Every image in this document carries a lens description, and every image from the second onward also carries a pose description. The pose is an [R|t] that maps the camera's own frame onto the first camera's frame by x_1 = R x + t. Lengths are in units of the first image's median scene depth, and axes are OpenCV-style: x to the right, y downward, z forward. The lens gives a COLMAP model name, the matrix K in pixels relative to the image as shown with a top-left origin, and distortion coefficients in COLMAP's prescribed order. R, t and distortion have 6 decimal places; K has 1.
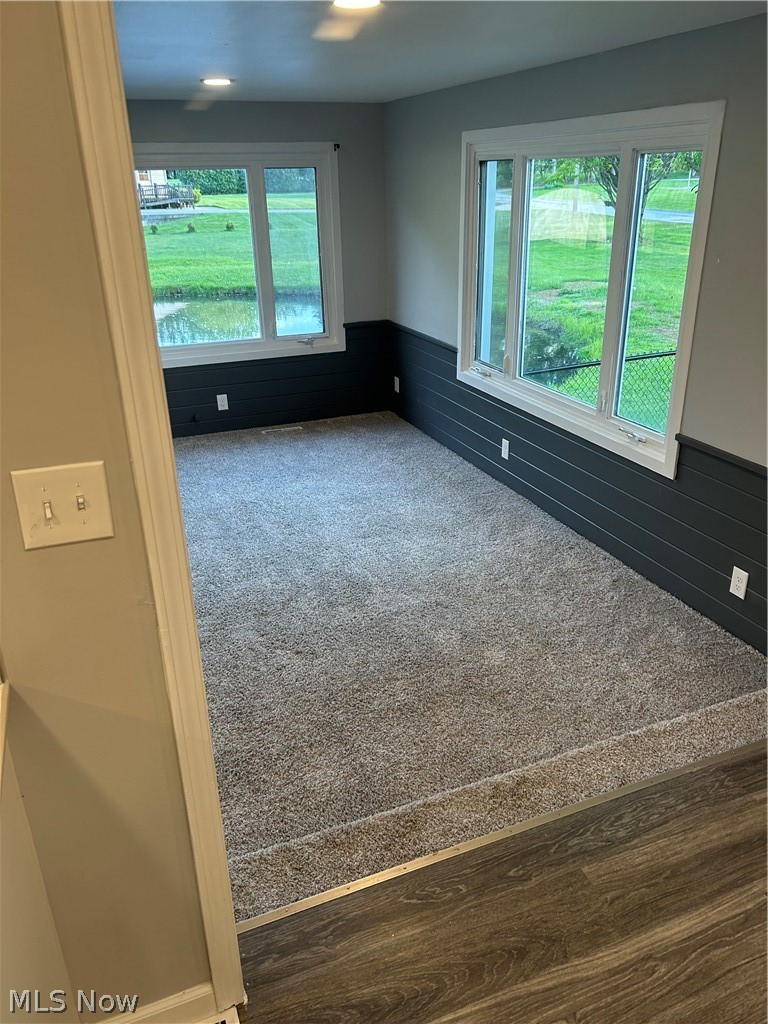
lens RADIAL K [[777.9, 0, 384.0], [0, 777.9, 512.0], [0, 0, 1]] dist [0.005507, -0.001505]
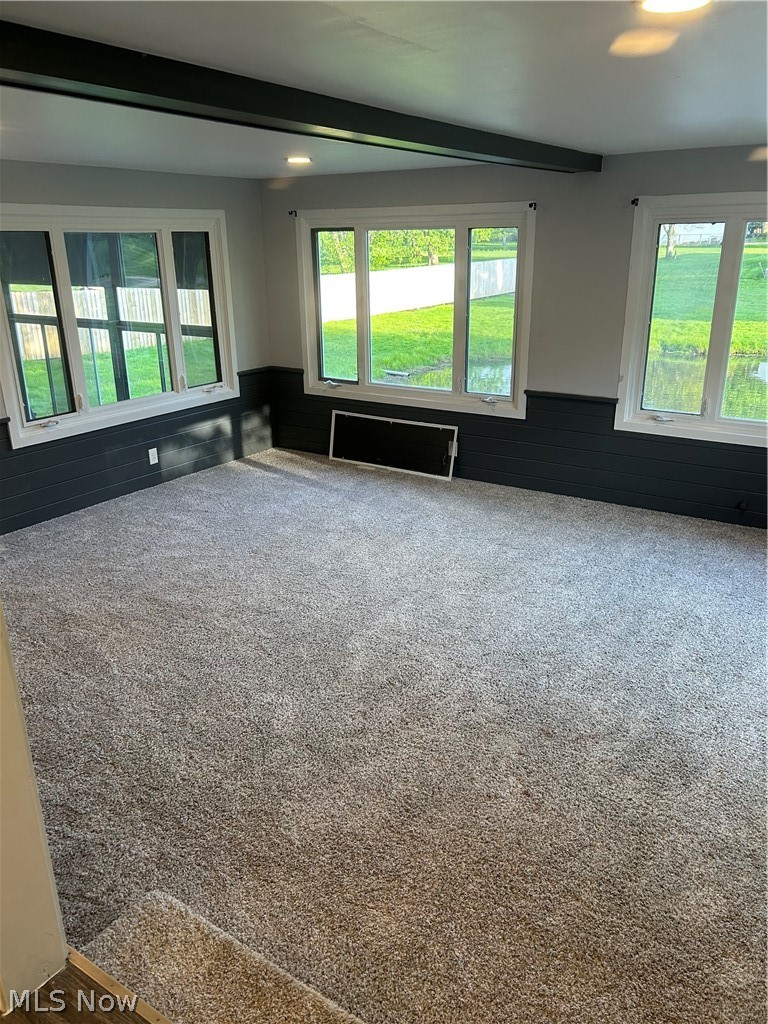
lens RADIAL K [[777.9, 0, 384.0], [0, 777.9, 512.0], [0, 0, 1]] dist [0.005507, -0.001505]
pose [[0.552819, 0.288866, -0.781632, 0.424776], [-0.327653, 0.937792, 0.114842, -0.169021], [0.766182, 0.192618, 0.613077, 0.363510]]
